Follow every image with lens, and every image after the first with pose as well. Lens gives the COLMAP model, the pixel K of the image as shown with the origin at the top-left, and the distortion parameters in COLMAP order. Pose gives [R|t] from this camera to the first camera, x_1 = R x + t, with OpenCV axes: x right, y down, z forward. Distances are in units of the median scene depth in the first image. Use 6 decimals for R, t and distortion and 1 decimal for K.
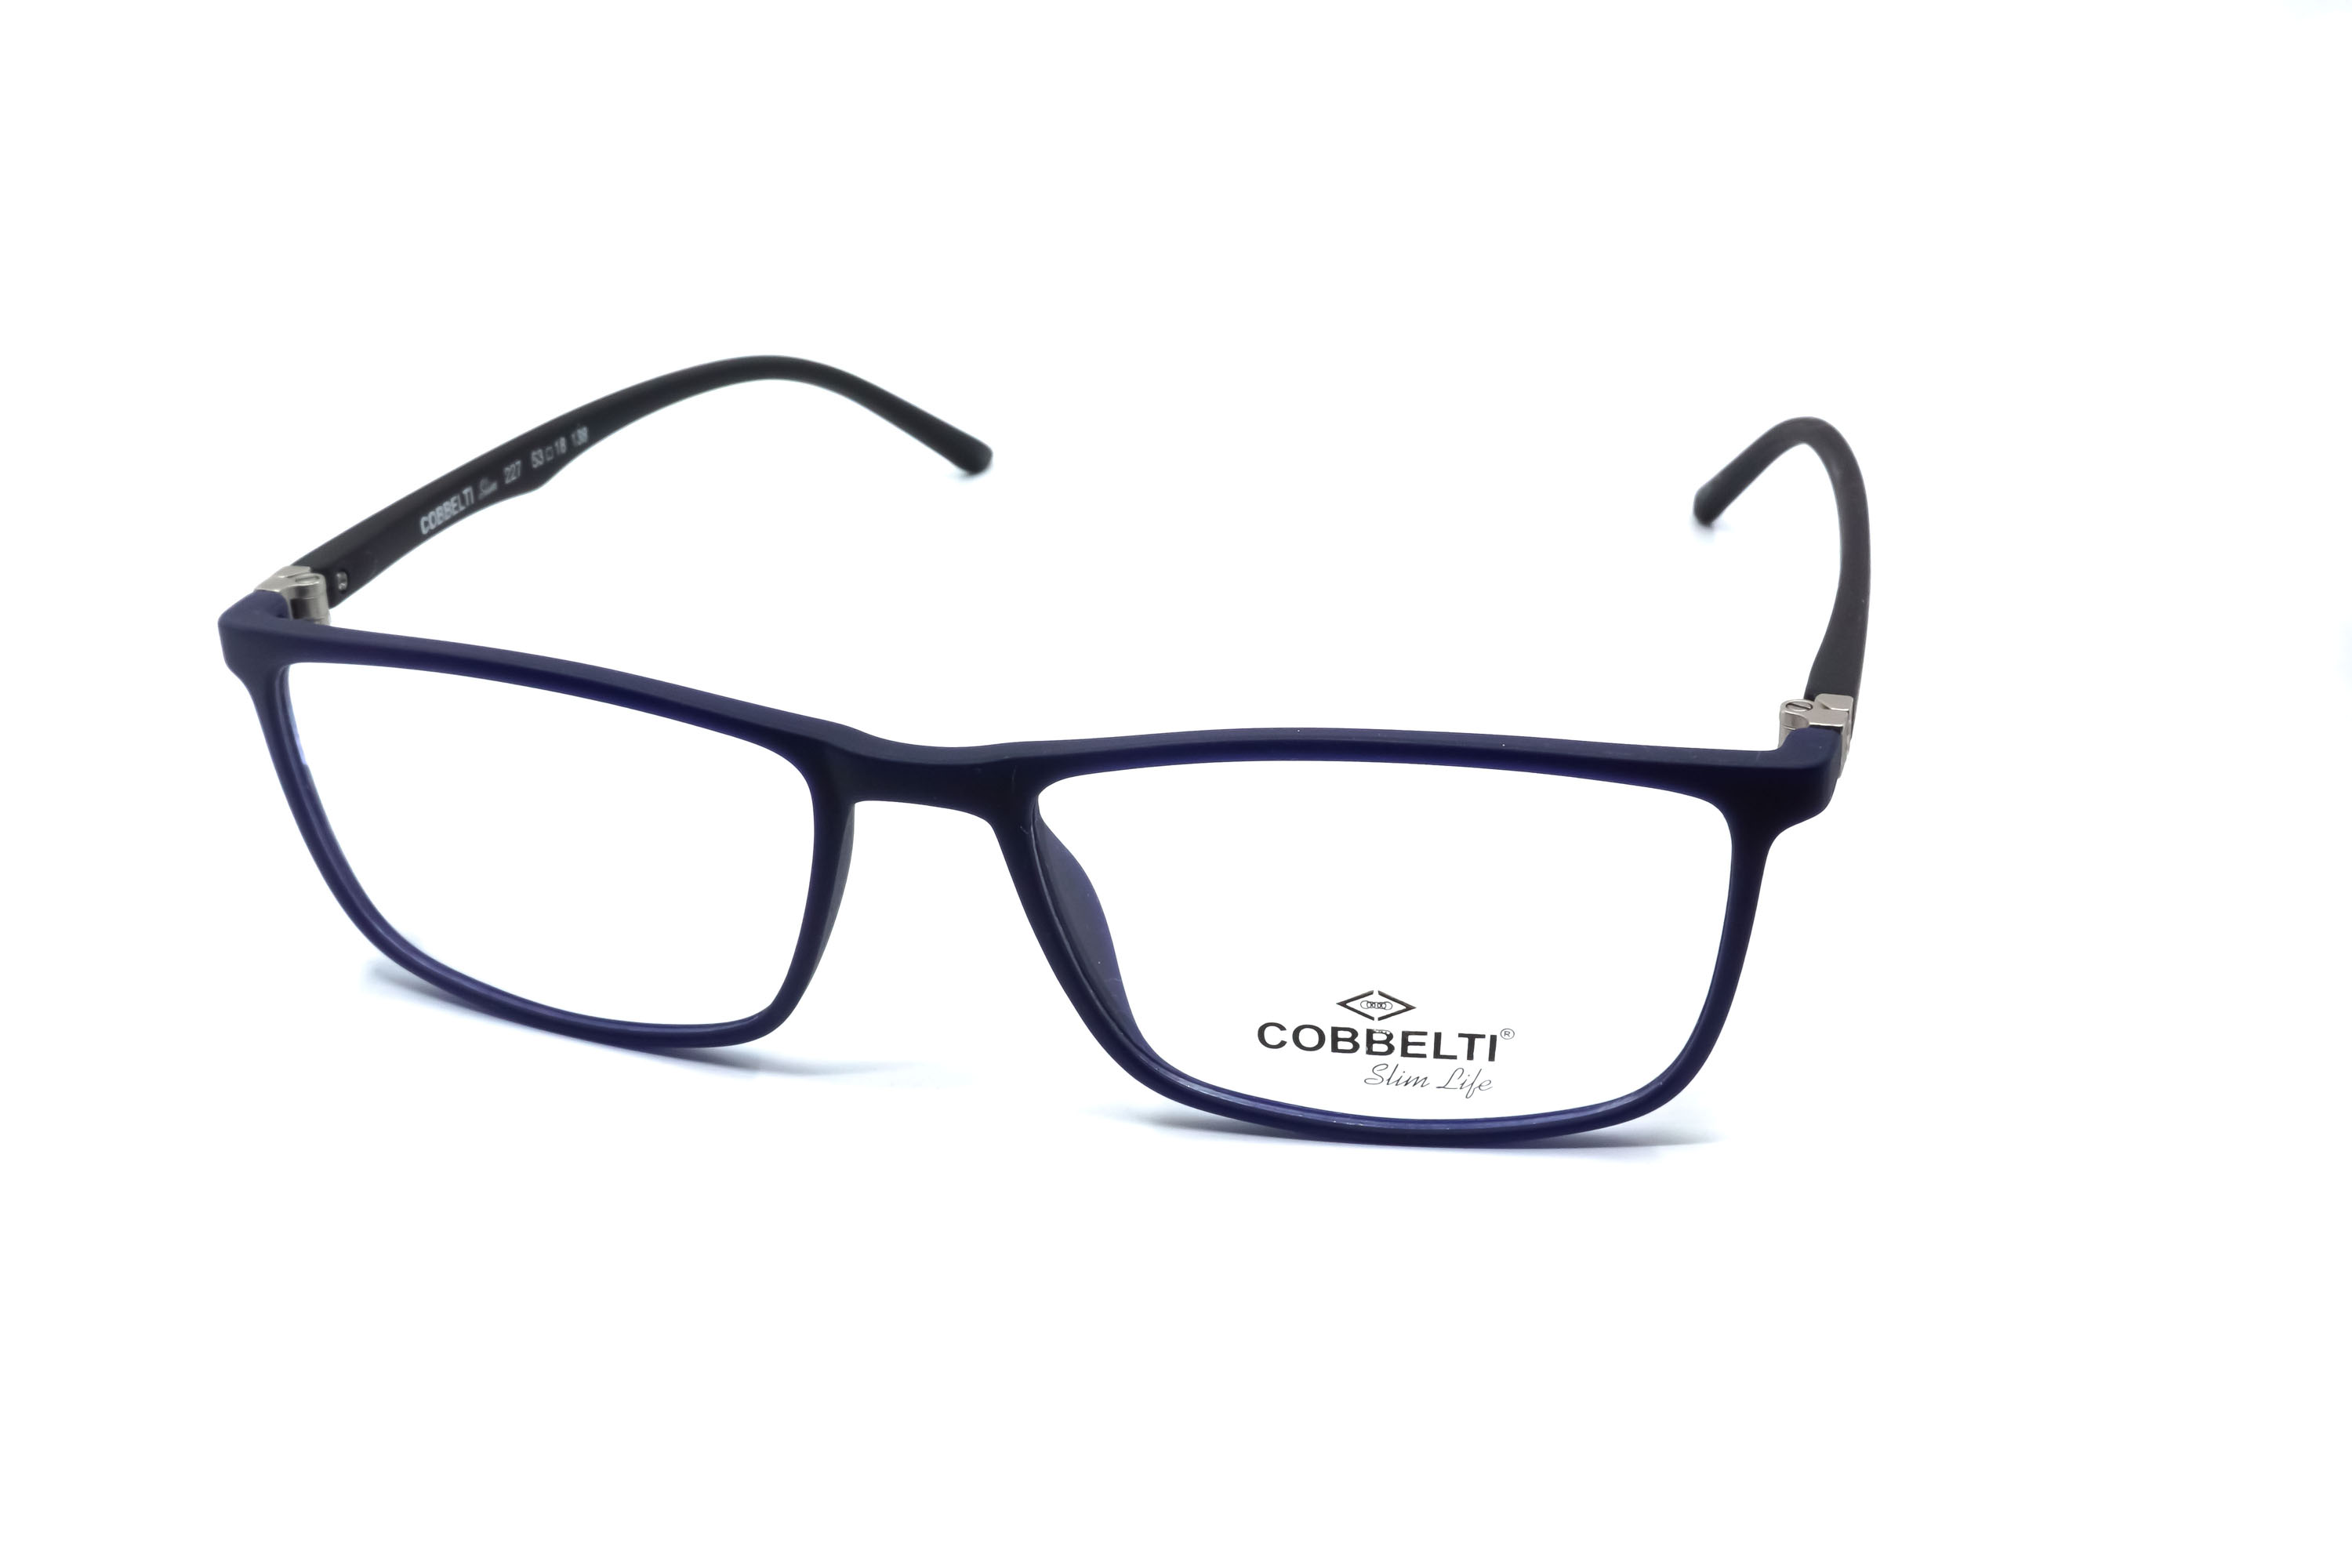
lens RADIAL K [[2659.1, 0, 1174.7], [0, 2659.1, 775.3], [0, 0, 1]] dist [-0.022537, 0.000000]
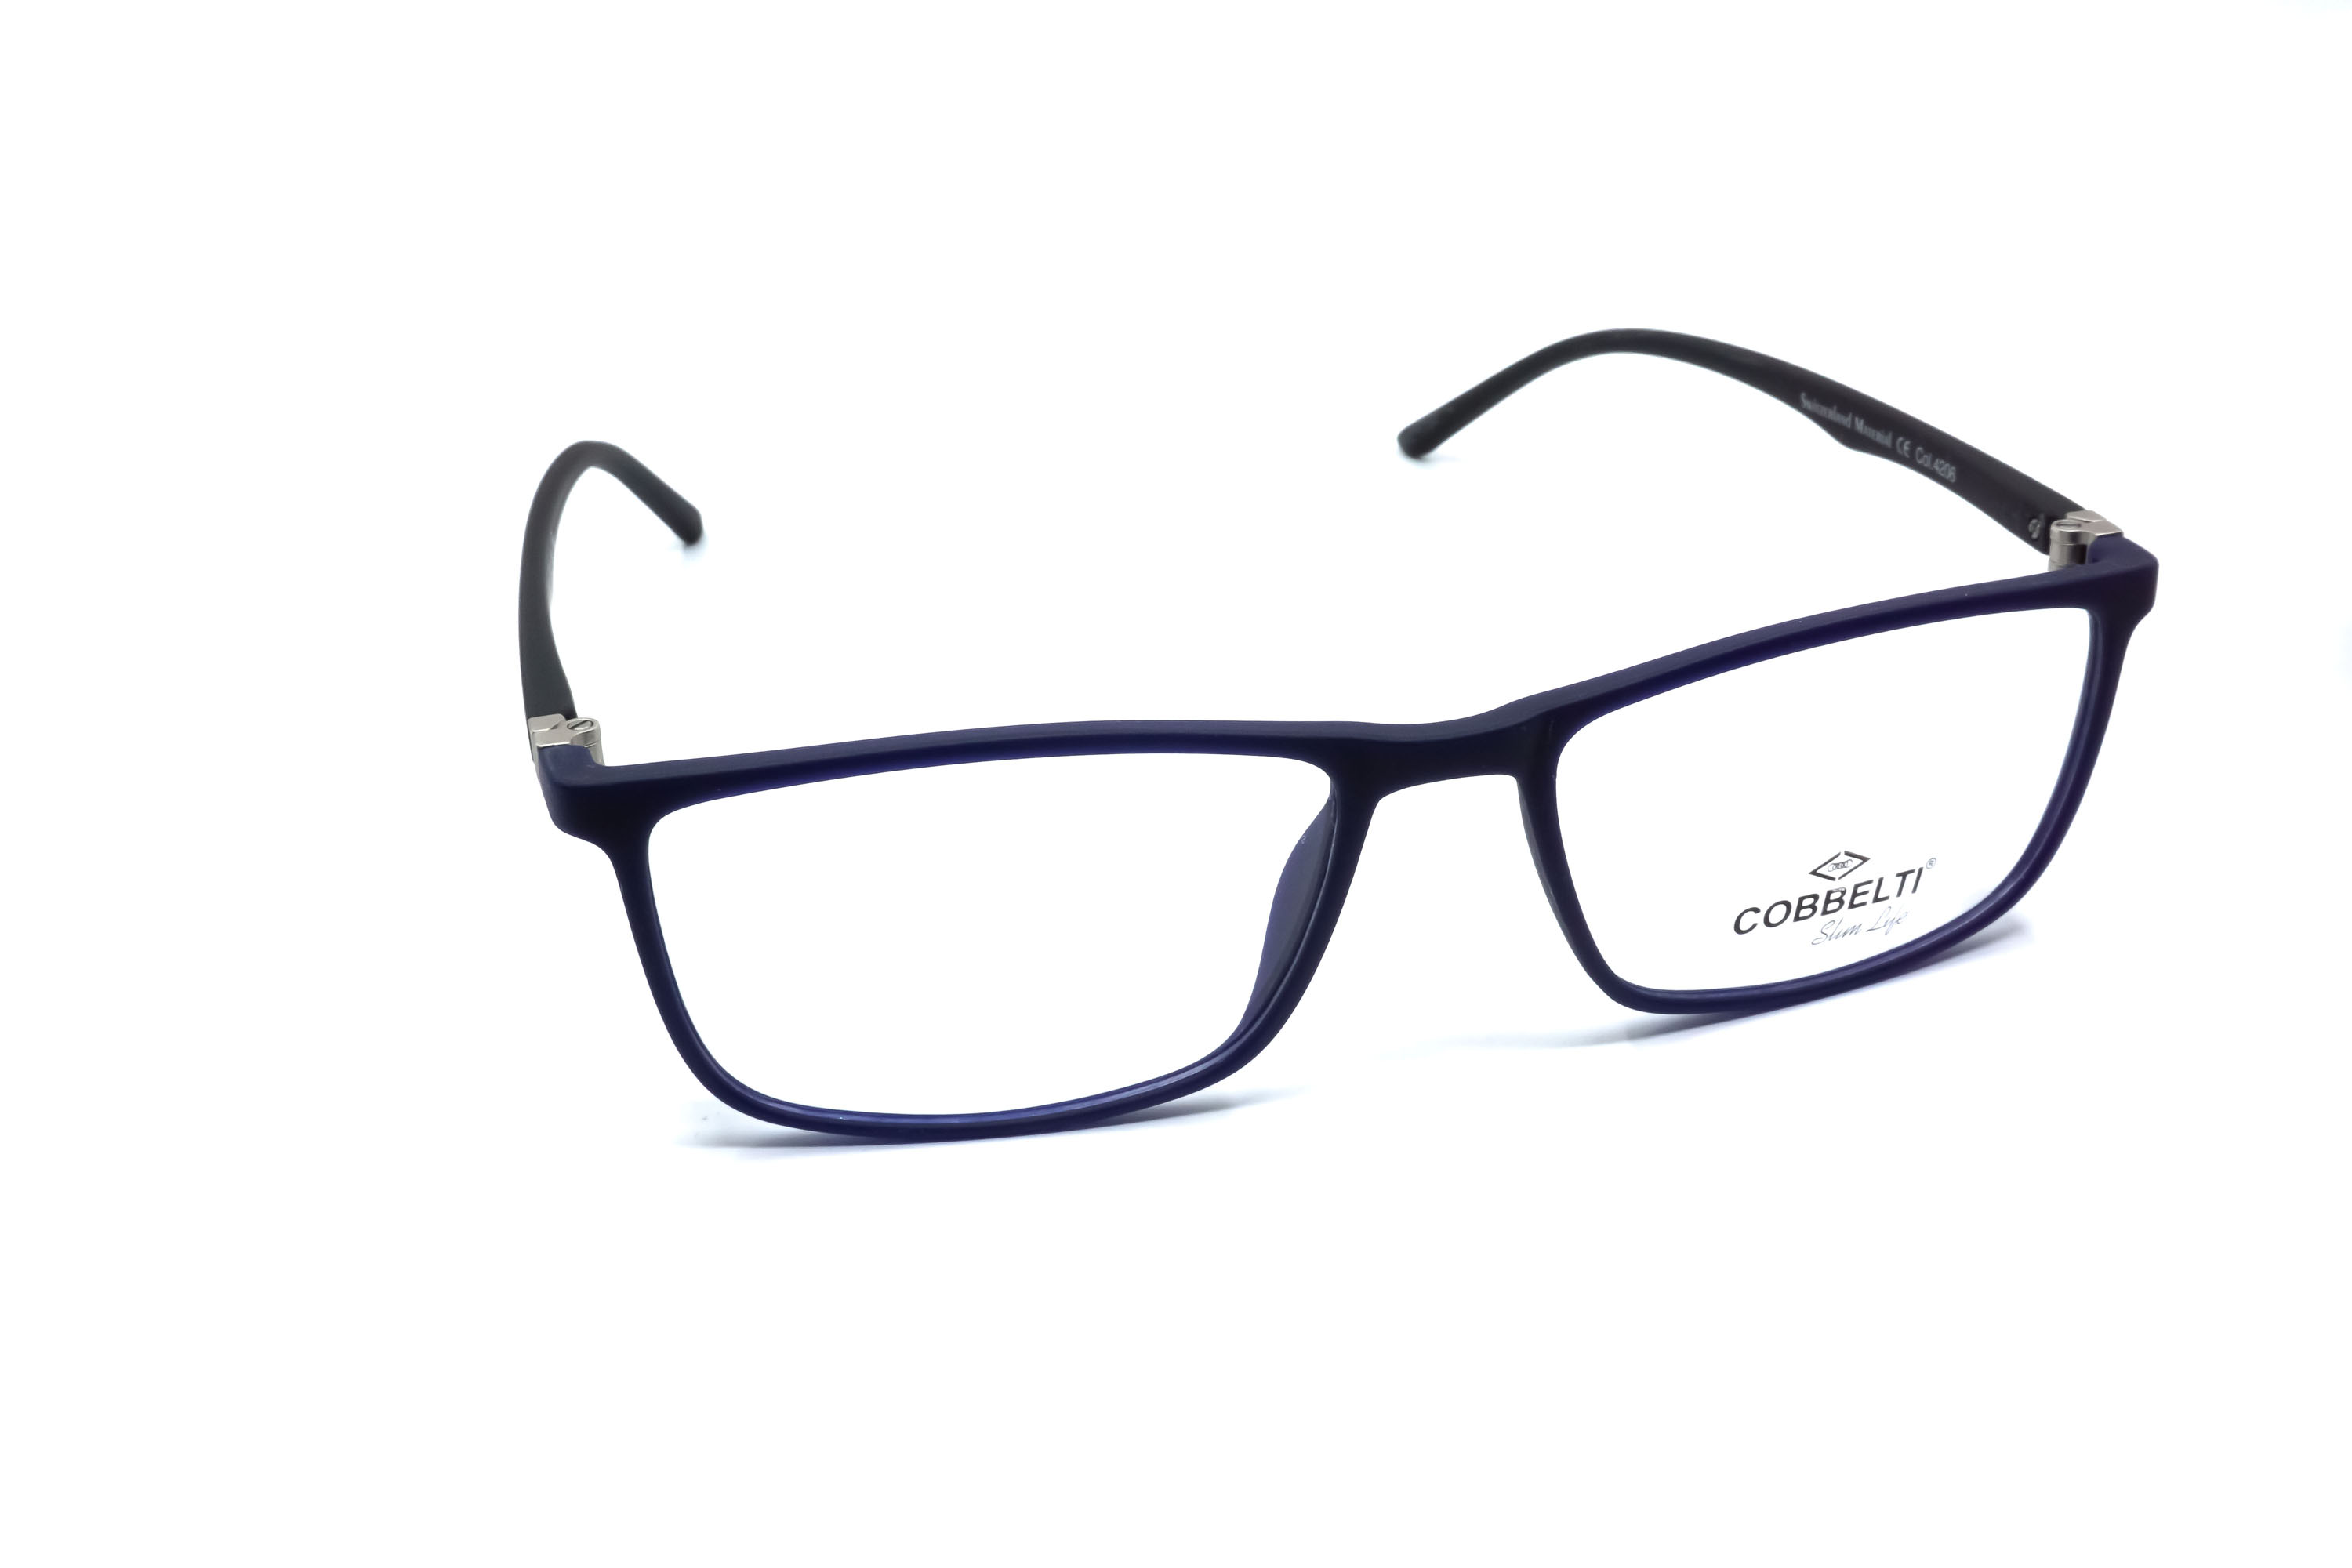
lens RADIAL K [[2659.1, 0, 1171.0], [0, 2659.1, 783.7], [0, 0, 1]] dist [-0.022537, 0.000000]
pose [[0.866667, -0.222321, 0.446612, -0.627739], [0.229246, 0.972576, 0.039283, -0.050316], [-0.443097, 0.068339, 0.893865, 0.148704]]
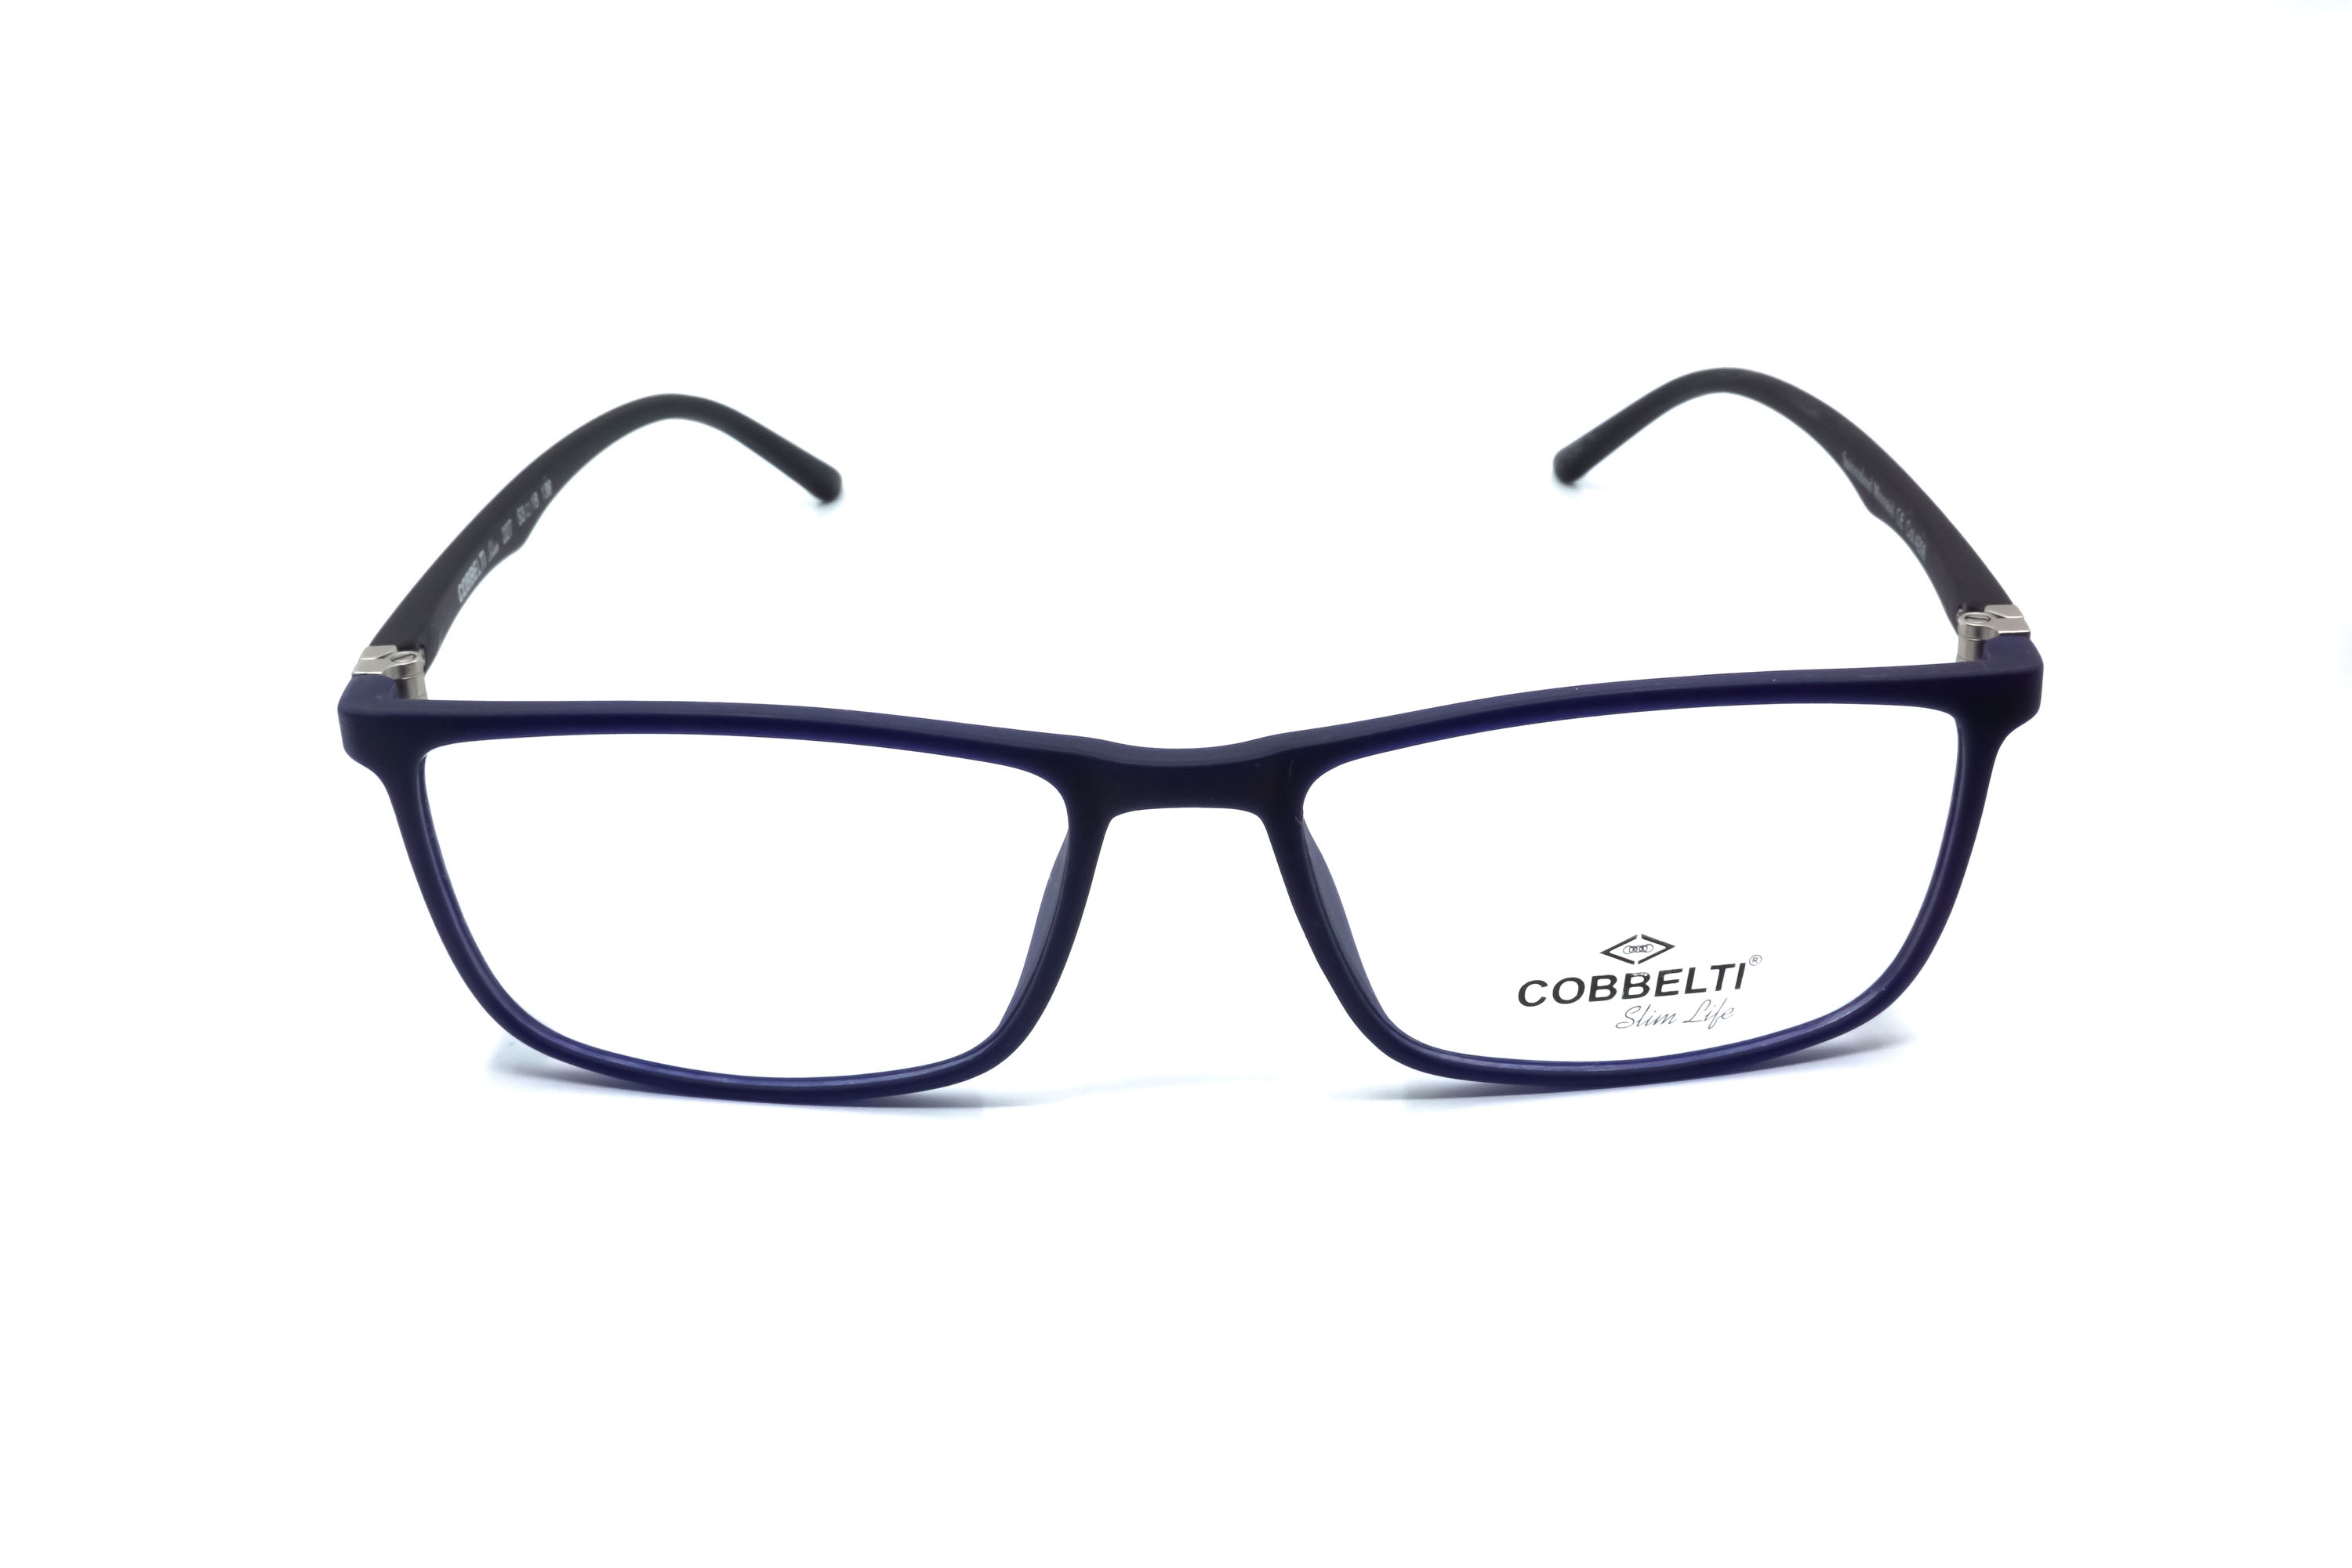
lens RADIAL K [[2659.1, 0, 1178.7], [0, 2659.1, 784.0], [0, 0, 1]] dist [-0.022537, 0.000000]
pose [[0.965809, -0.116131, 0.231790, -0.322908], [0.117284, 0.993059, 0.008849, -0.006985], [-0.231209, 0.018639, 0.972725, 0.037358]]
